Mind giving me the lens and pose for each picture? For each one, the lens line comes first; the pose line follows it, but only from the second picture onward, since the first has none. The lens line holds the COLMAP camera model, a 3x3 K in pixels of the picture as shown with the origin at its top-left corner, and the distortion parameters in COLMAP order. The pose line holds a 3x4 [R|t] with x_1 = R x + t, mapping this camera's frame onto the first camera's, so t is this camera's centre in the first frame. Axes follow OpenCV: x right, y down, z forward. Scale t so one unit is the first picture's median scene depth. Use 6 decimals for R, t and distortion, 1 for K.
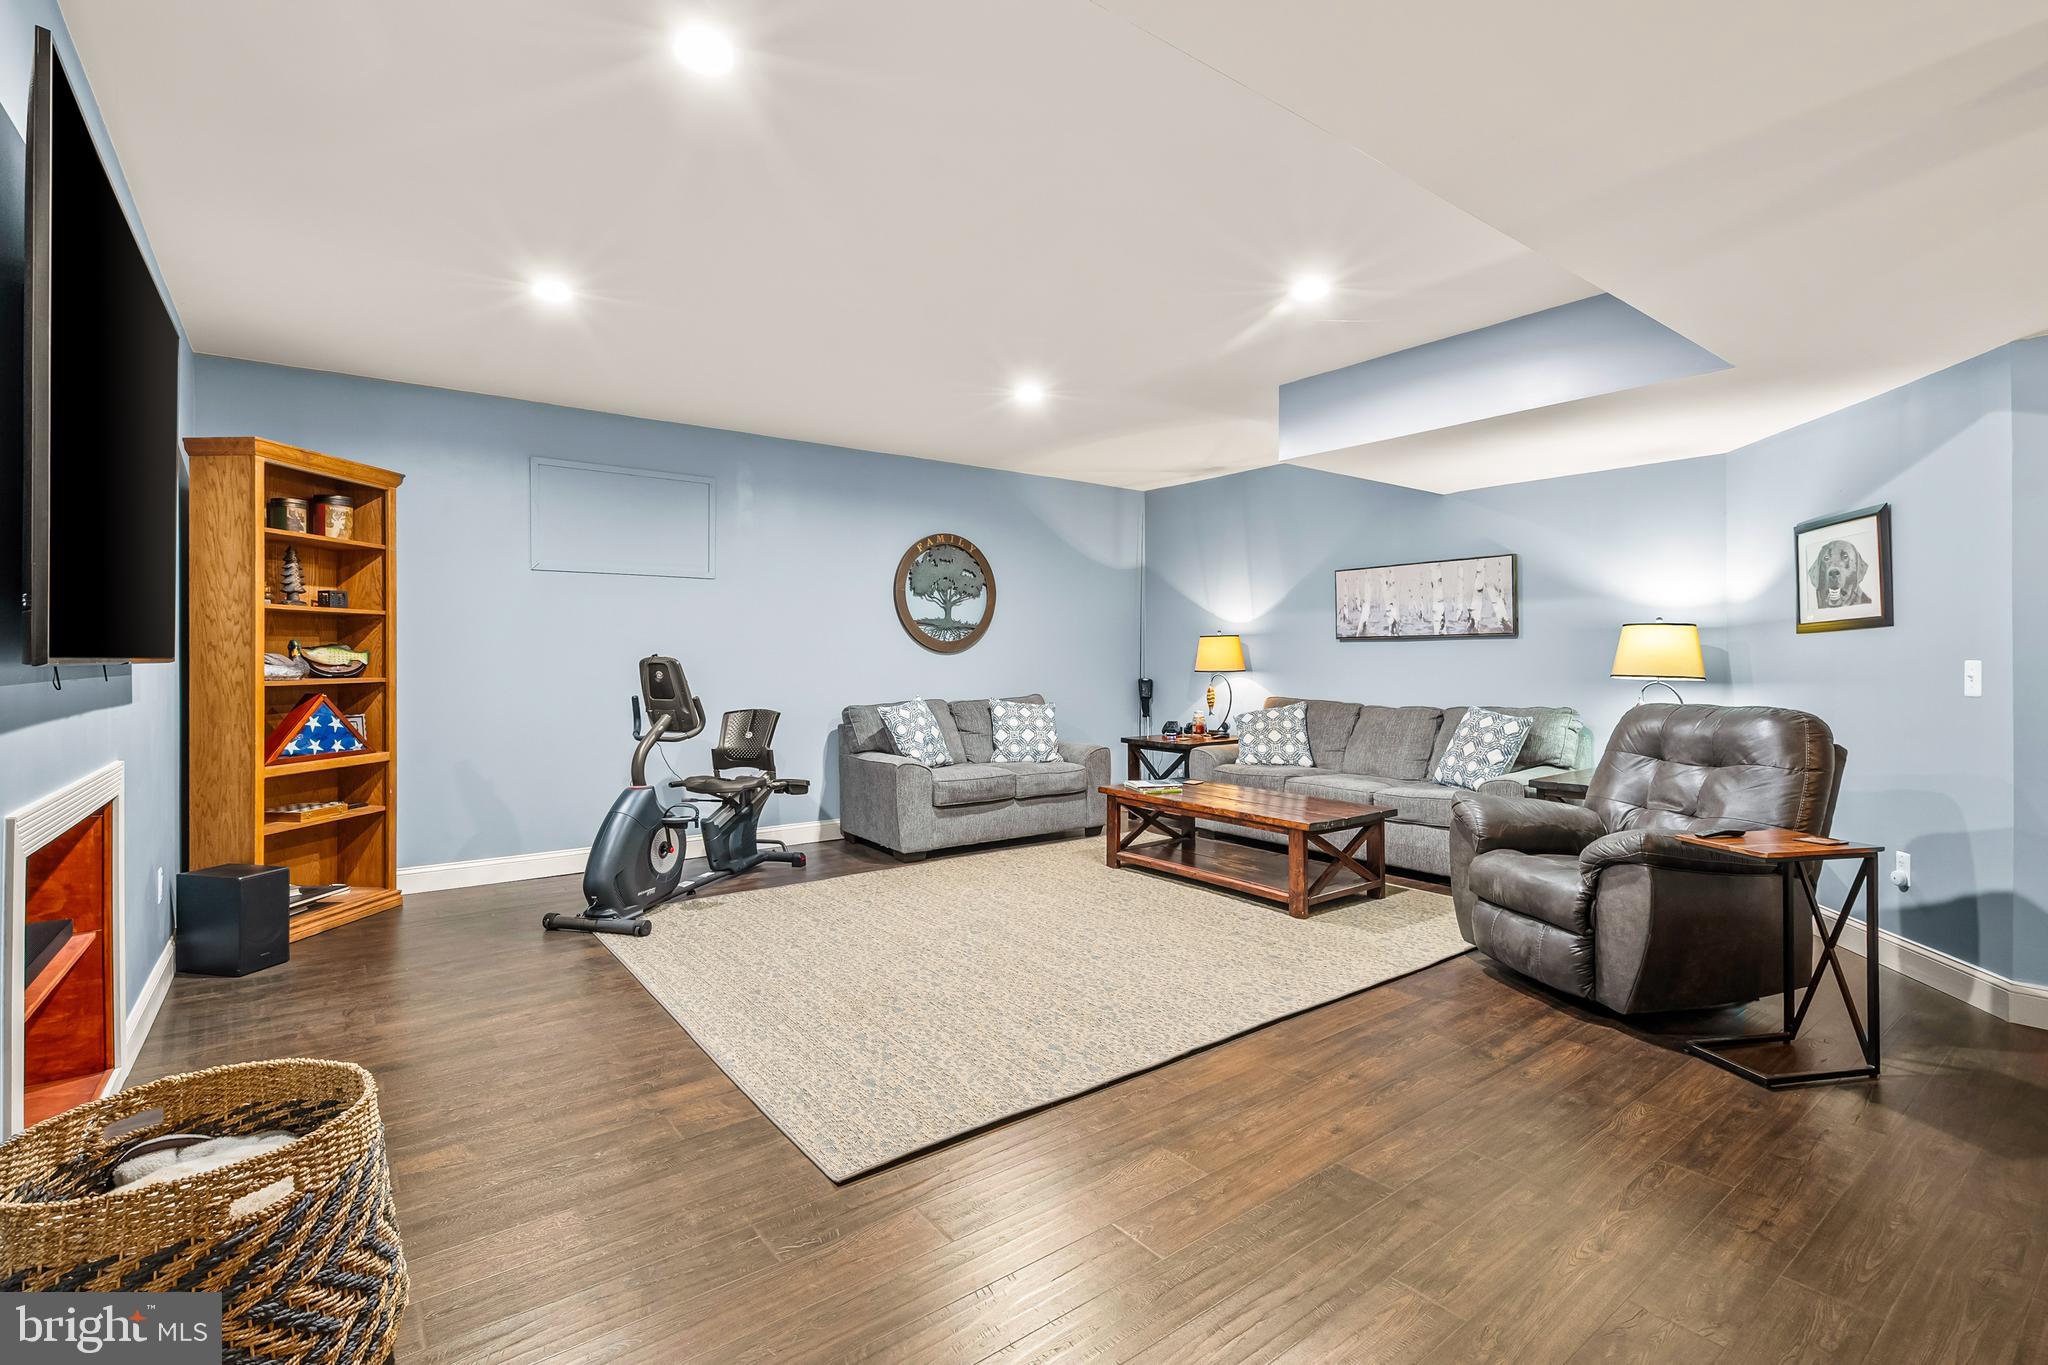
lens RADIAL K [[929.6, 0, 1068.8], [0, 929.6, 661.8], [0, 0, 1]] dist [-0.001545, 0.002317]
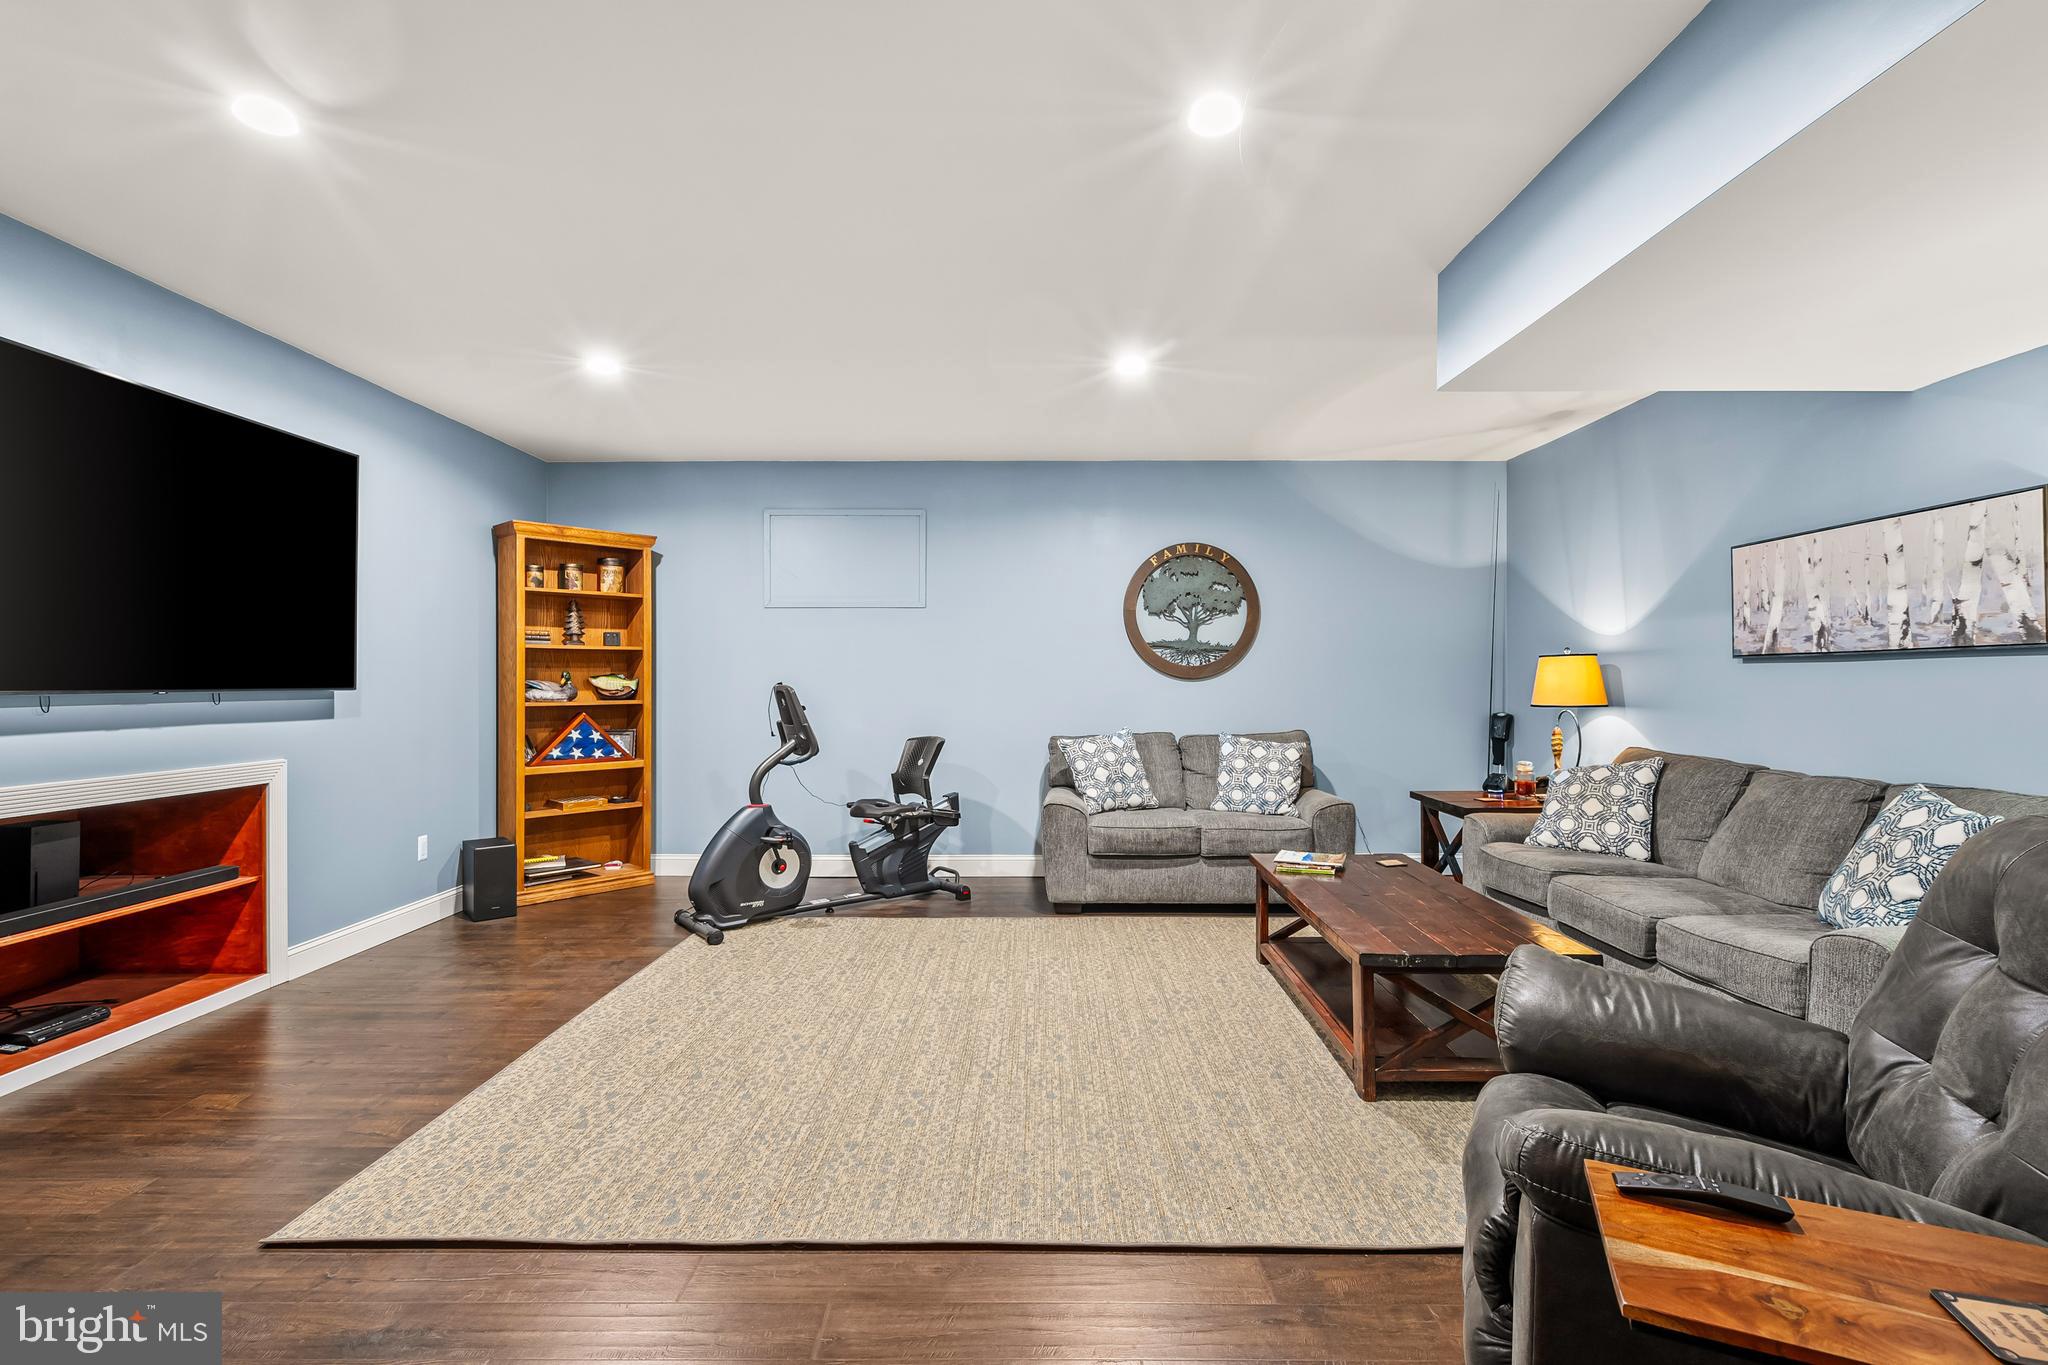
lens RADIAL K [[929.6, 0, 1062.7], [0, 929.6, 679.8], [0, 0, 1]] dist [-0.001545, 0.002317]
pose [[0.786291, 0.001845, -0.617854, 0.373356], [-0.003883, 0.999991, -0.001955, -0.008276], [0.617844, 0.003936, 0.786290, 0.283882]]
